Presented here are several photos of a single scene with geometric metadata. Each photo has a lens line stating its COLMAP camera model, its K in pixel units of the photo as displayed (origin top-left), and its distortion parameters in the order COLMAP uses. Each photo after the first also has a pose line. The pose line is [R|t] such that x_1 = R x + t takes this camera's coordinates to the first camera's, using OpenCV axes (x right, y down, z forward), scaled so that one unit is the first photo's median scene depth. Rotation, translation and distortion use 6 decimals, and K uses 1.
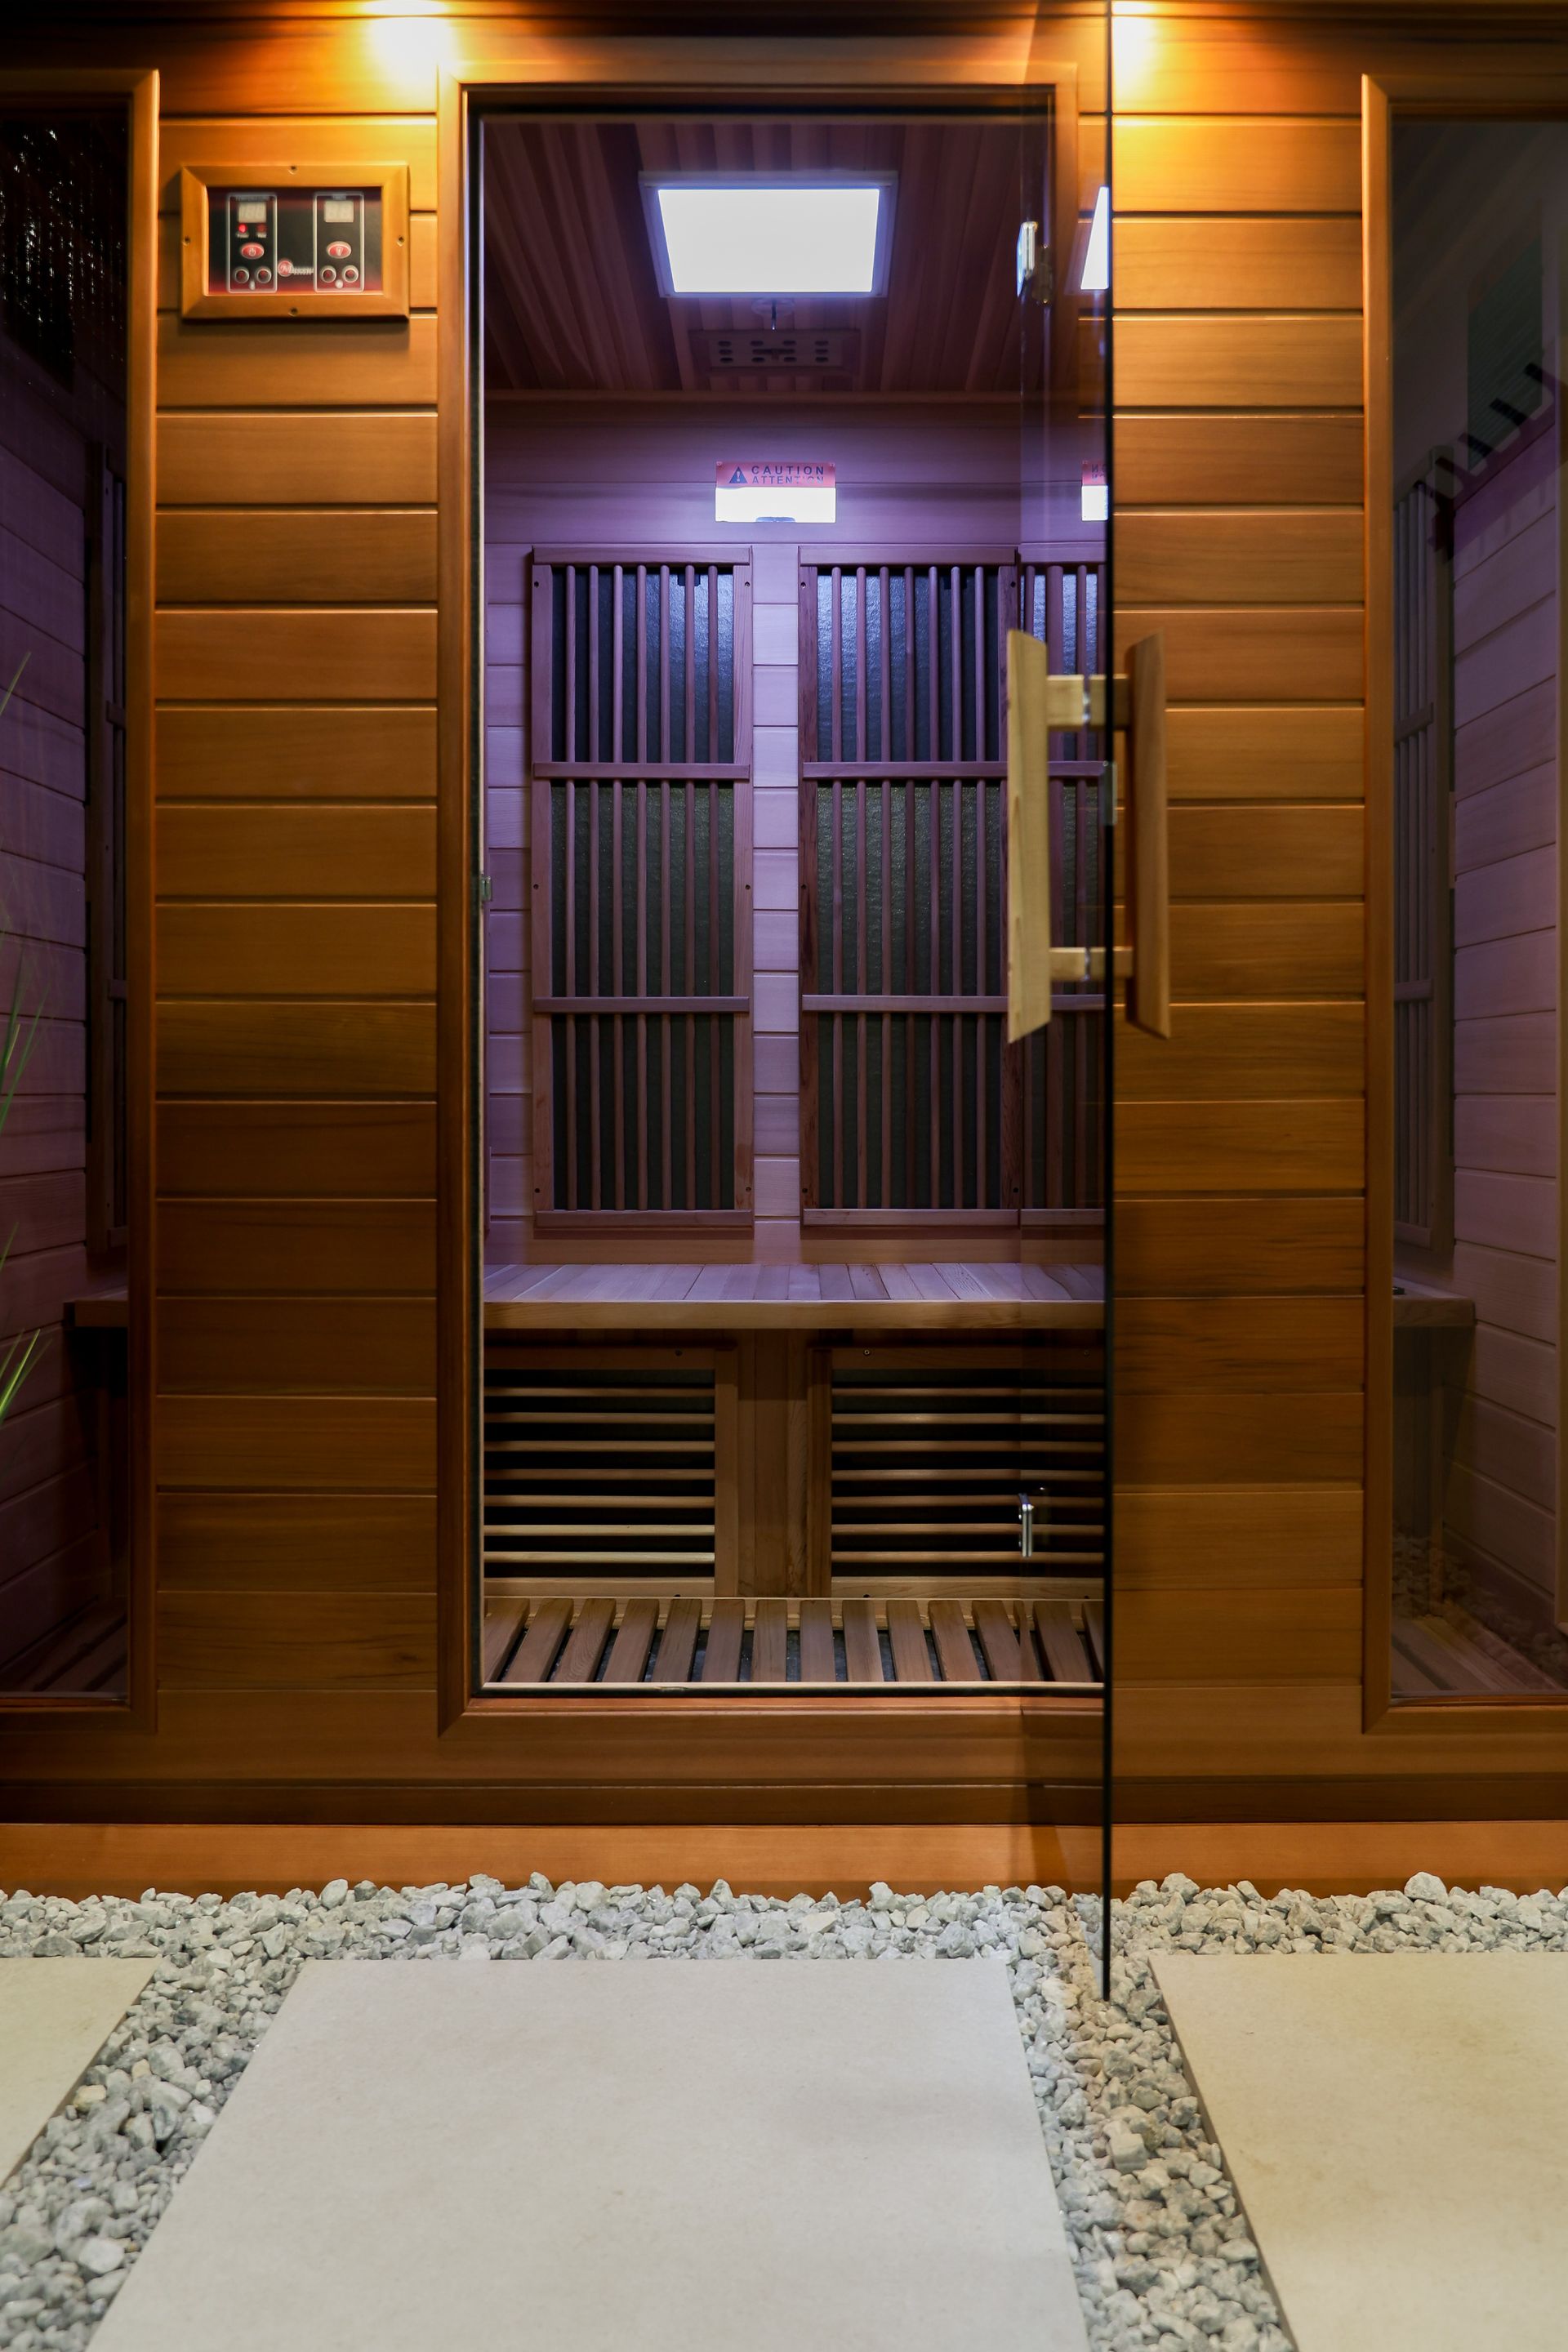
lens RADIAL K [[1613.8, 0, 767.4], [0, 1613.8, 1115.5], [0, 0, 1]] dist [-0.008264, -0.004058]
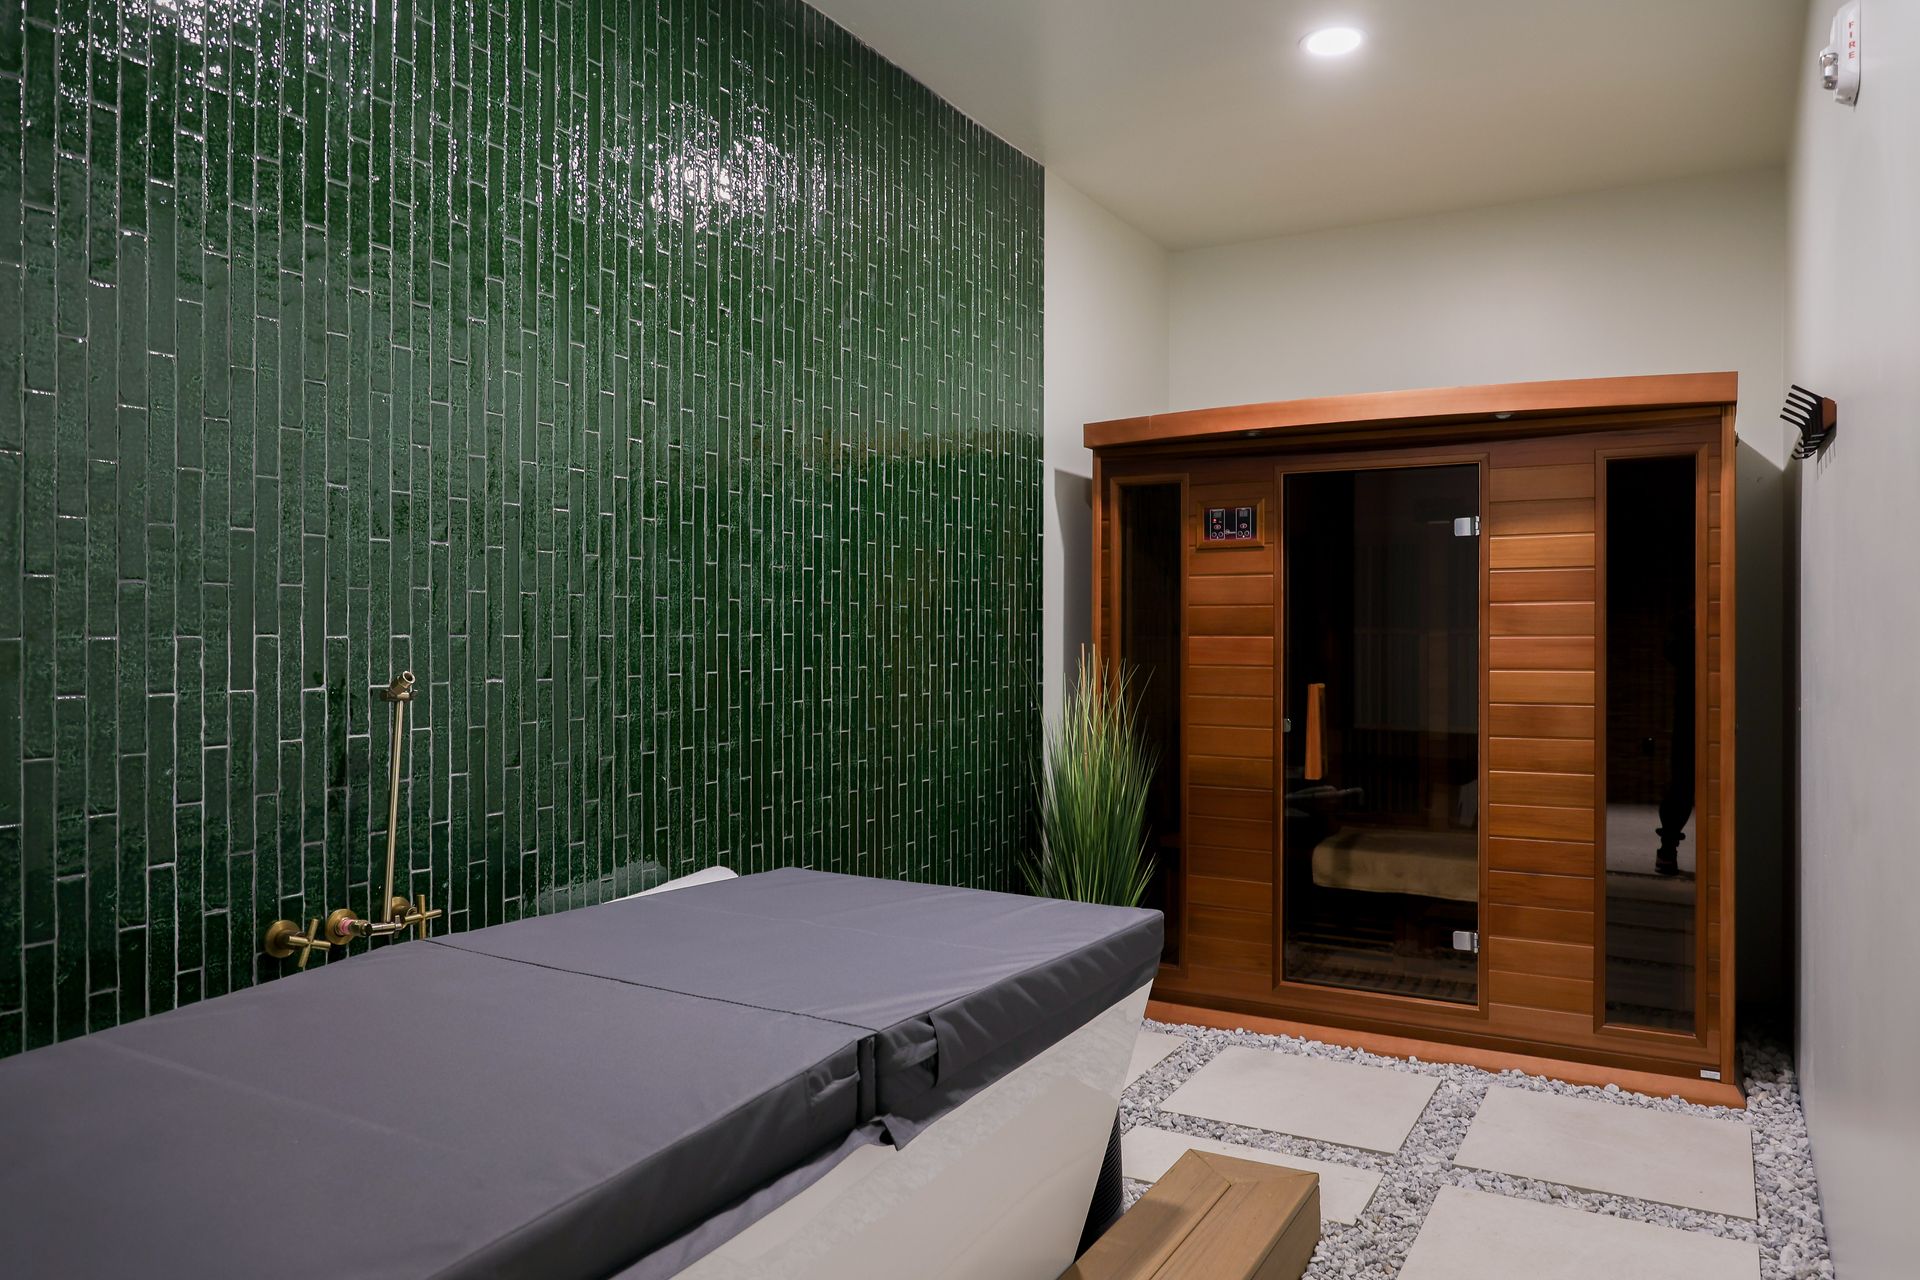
lens RADIAL K [[1317.4, 0, 961.2], [0, 1317.4, 638.4], [0, 0, 1]] dist [-0.008264, -0.004058]
pose [[0.865920, 0.002857, -0.500175, 0.567564], [-0.004499, 0.999988, -0.002076, -0.303293], [0.500163, 0.004048, 0.865922, -1.575187]]
